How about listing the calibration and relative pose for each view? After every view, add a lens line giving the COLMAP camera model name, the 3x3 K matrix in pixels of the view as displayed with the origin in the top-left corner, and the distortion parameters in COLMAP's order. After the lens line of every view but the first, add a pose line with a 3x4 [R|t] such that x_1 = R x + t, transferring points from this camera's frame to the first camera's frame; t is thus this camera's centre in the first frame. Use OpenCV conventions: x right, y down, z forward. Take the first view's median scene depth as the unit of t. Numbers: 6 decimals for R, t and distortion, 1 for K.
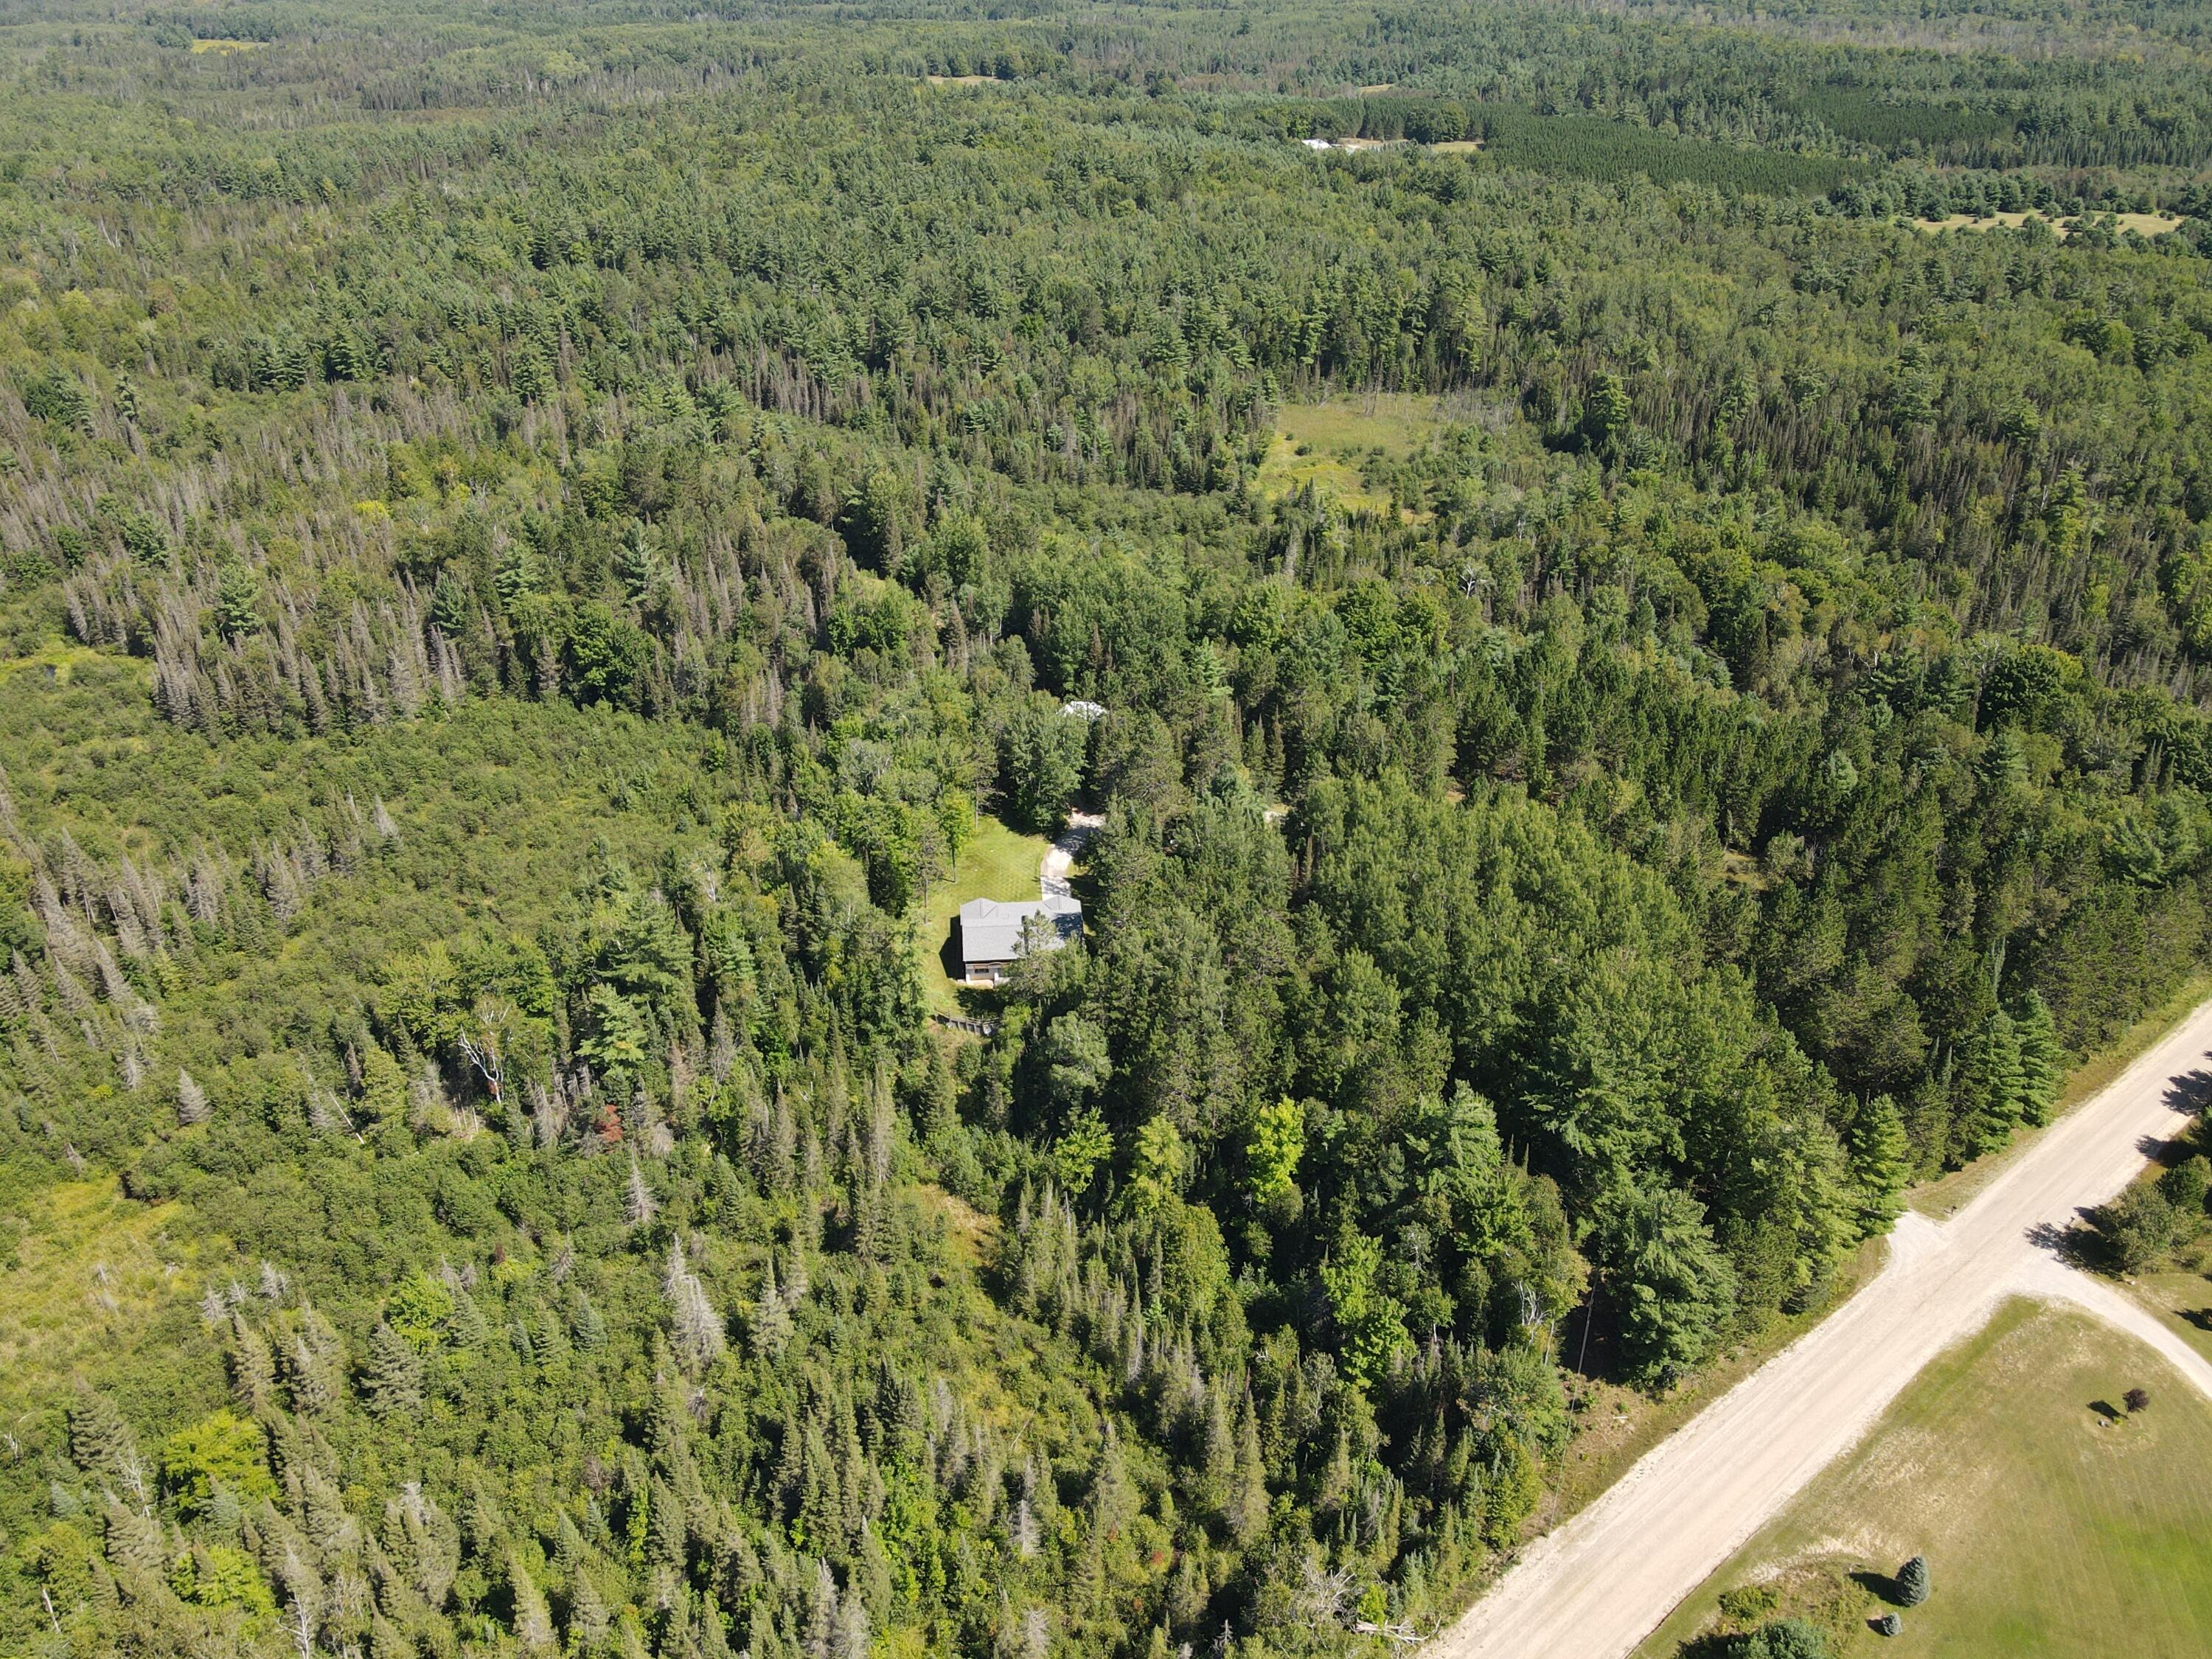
lens RADIAL K [[1637.7, 0, 1102.7], [0, 1637.7, 825.6], [0, 0, 1]] dist [0.004004, 0.032525]
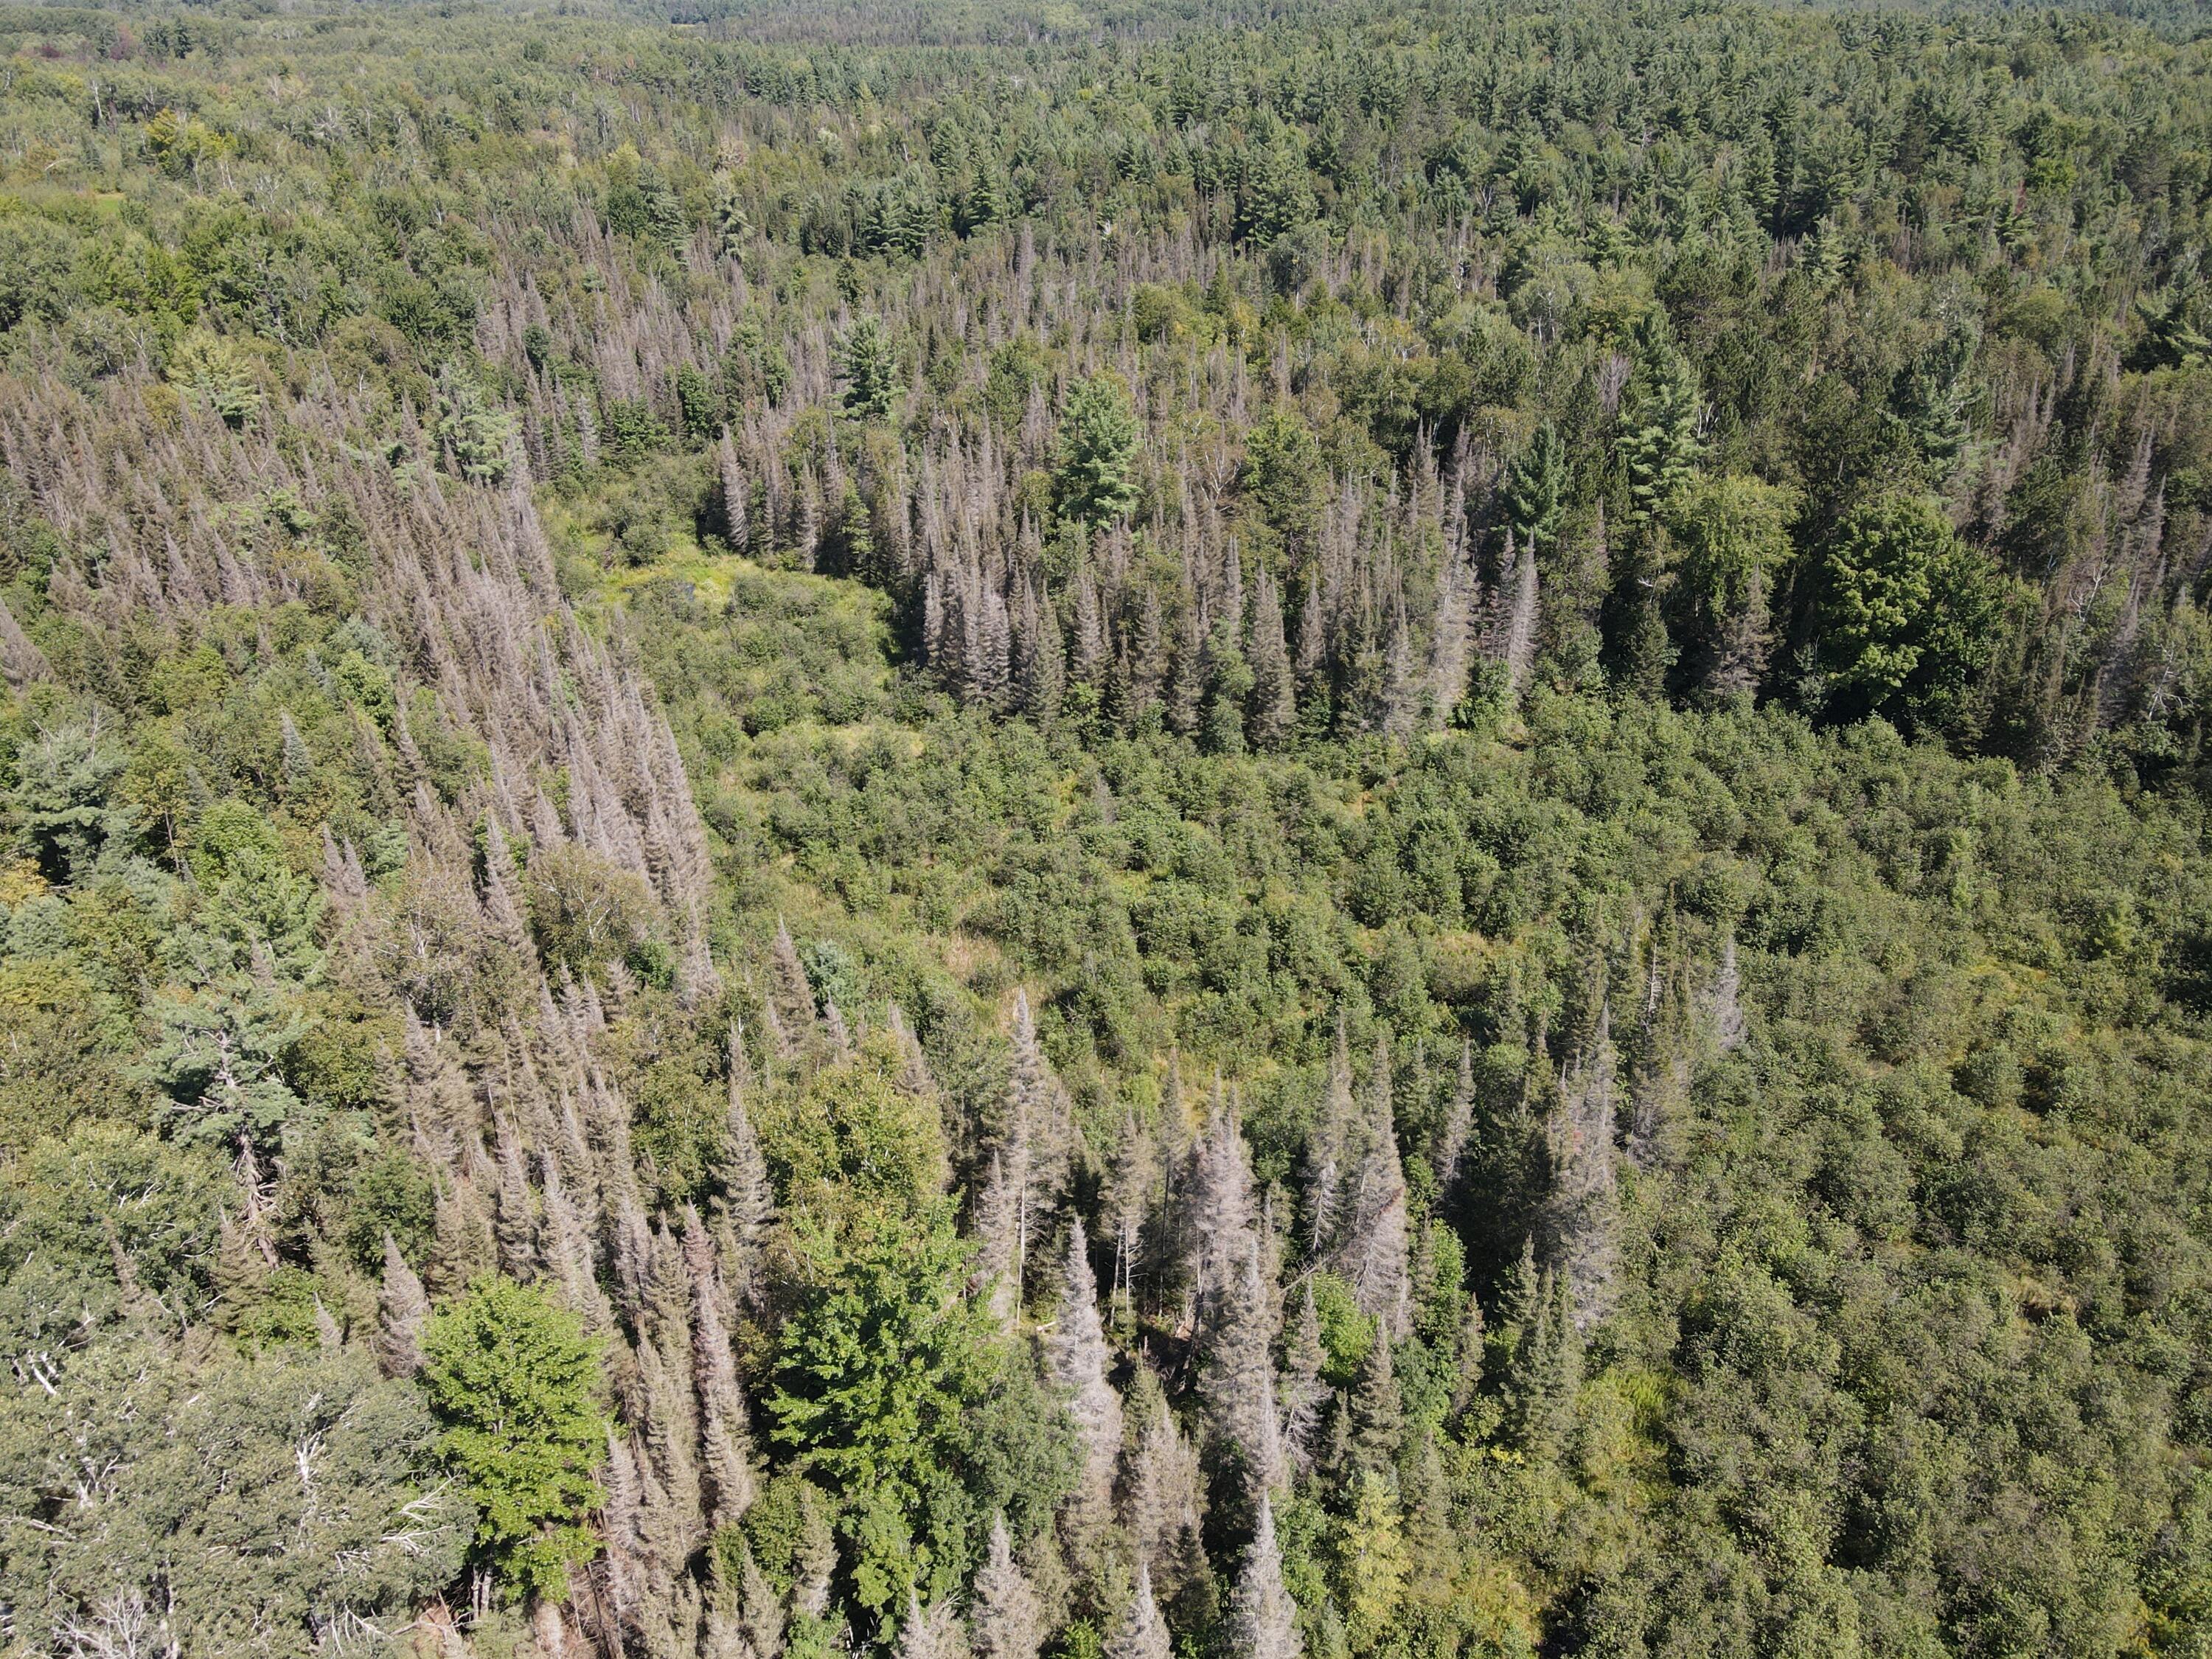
lens RADIAL K [[1637.7, 0, 1102.7], [0, 1637.7, 825.6], [0, 0, 1]] dist [0.004004, 0.032525]
pose [[0.980425, 0.087673, -0.176296, -0.430342], [-0.092971, 0.995426, -0.022001, -0.018709], [0.173561, 0.037960, 0.984091, 0.529189]]
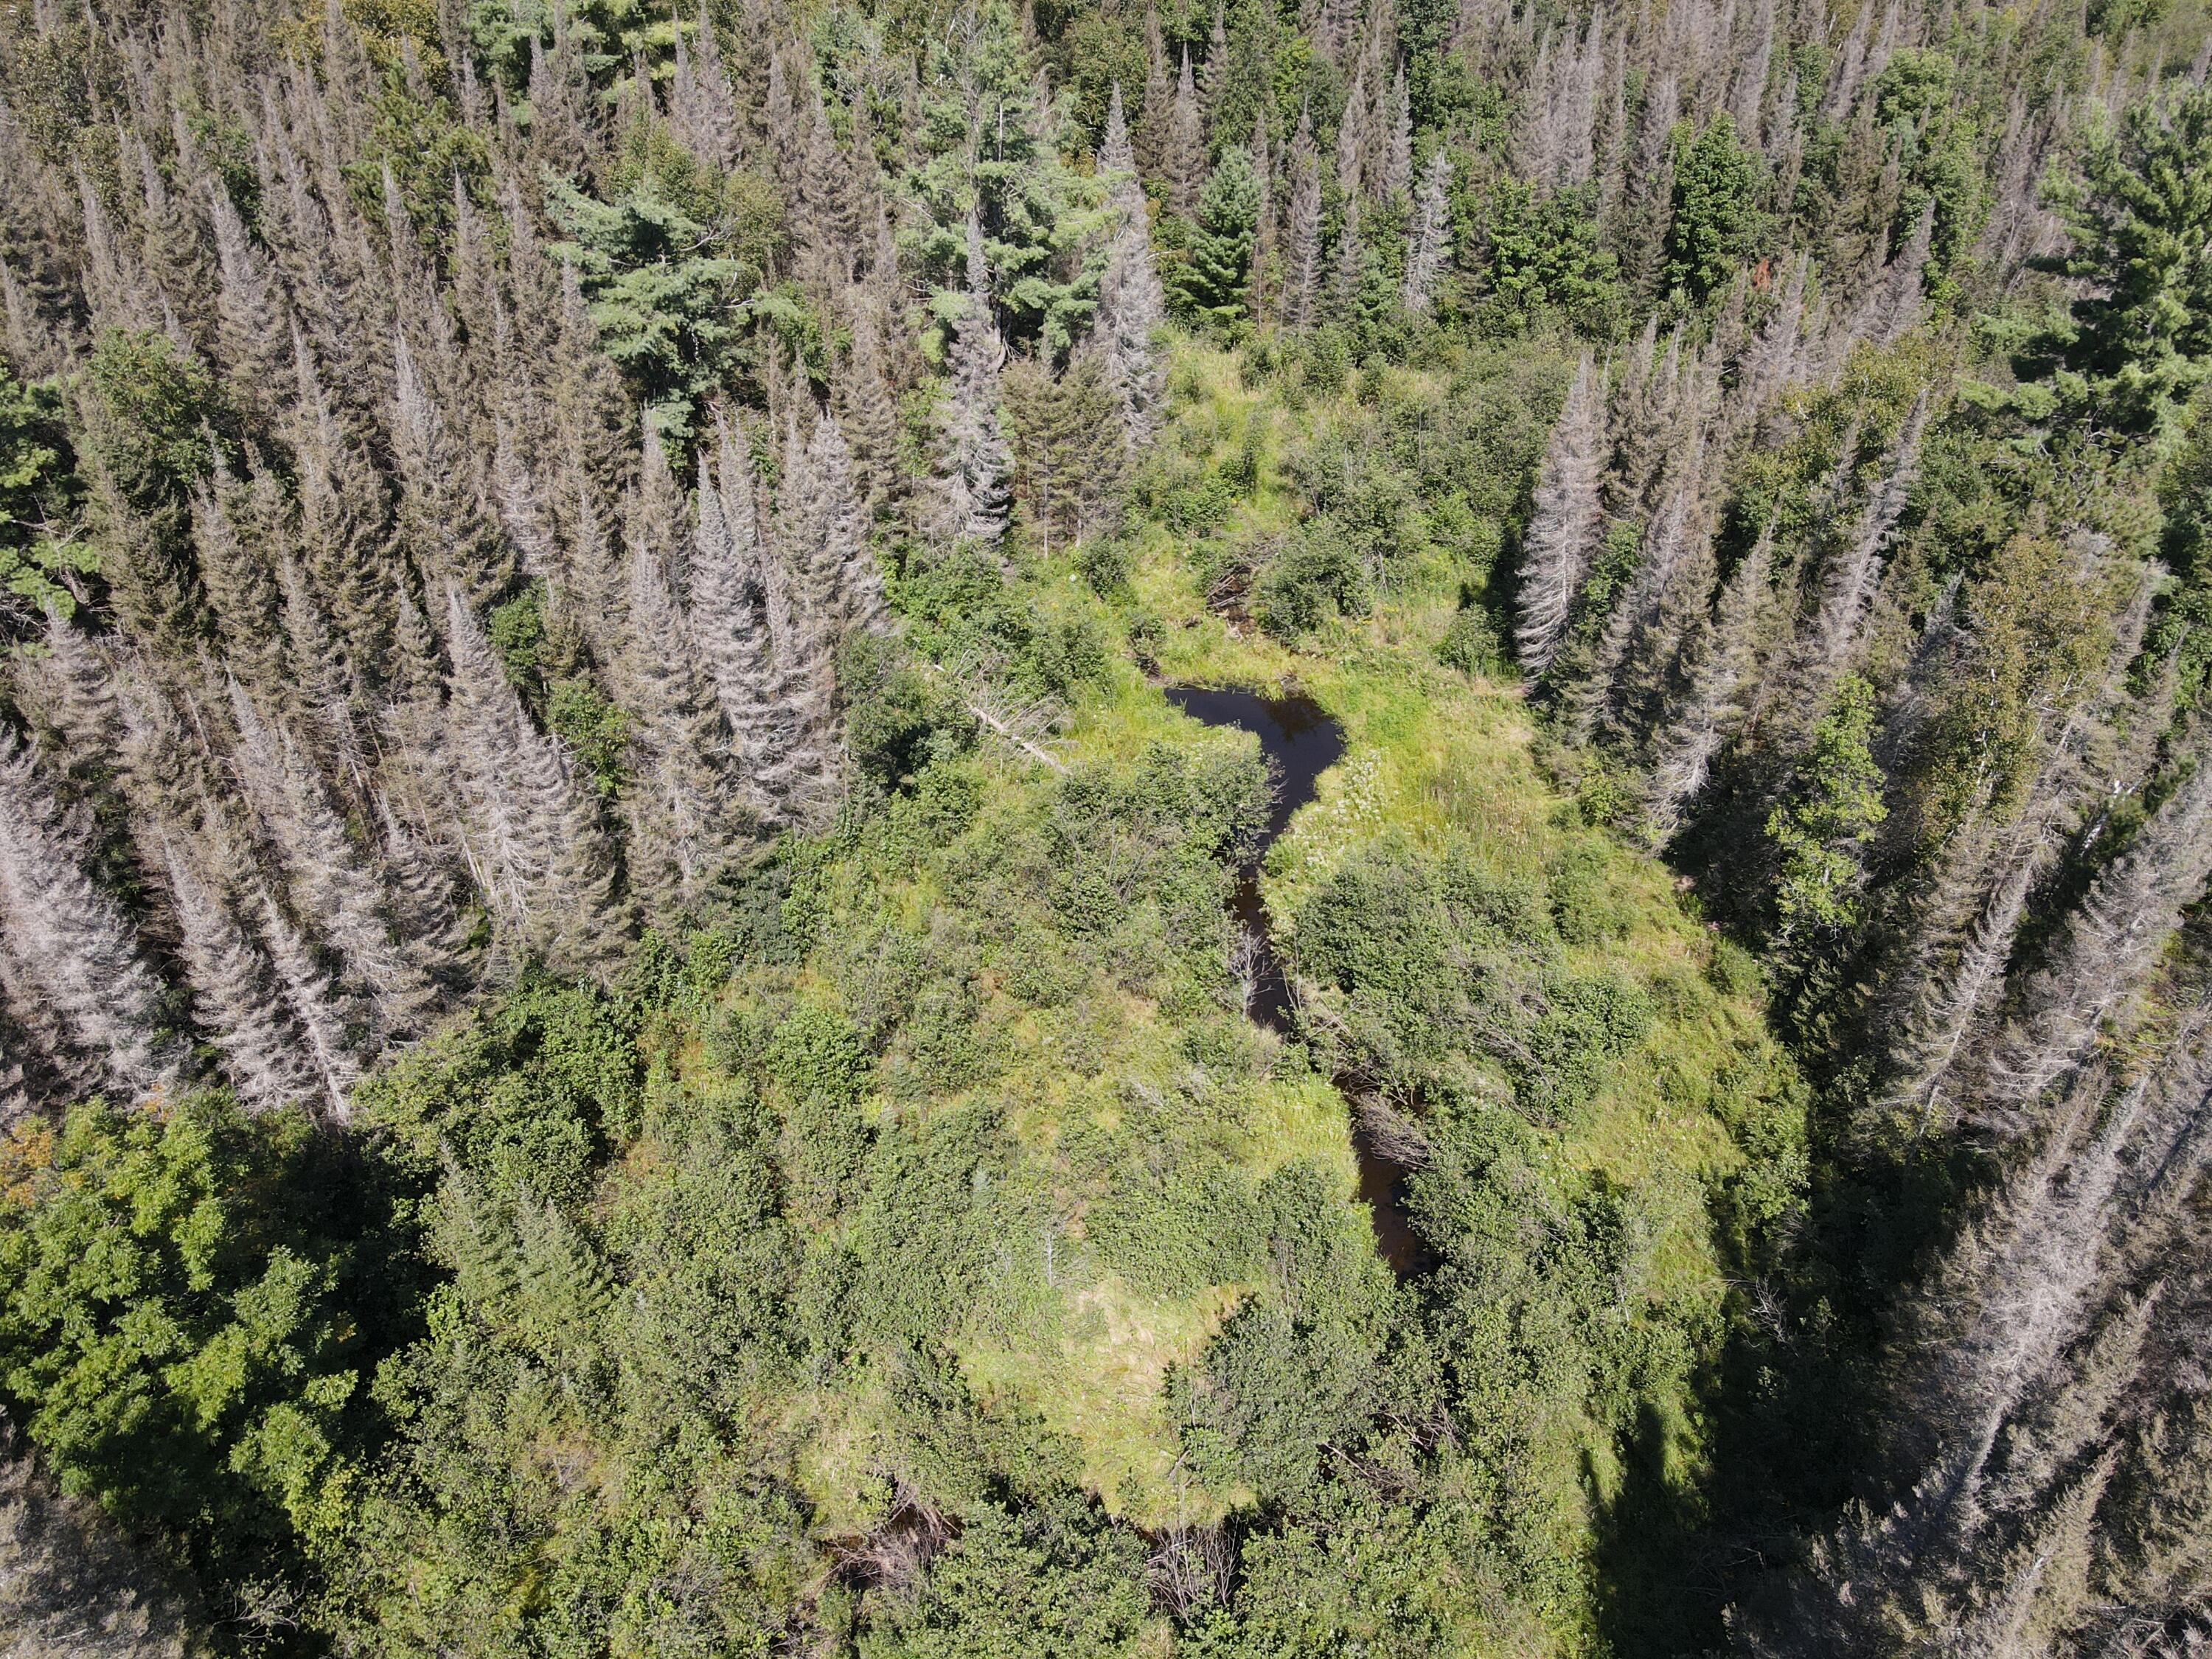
lens RADIAL K [[1637.7, 0, 1102.7], [0, 1637.7, 825.6], [0, 0, 1]] dist [0.004004, 0.032525]
pose [[0.599311, 0.490229, -0.632852, -0.562995], [-0.409469, 0.867037, 0.283870, -0.144690], [0.687867, 0.089007, 0.720359, 0.903611]]
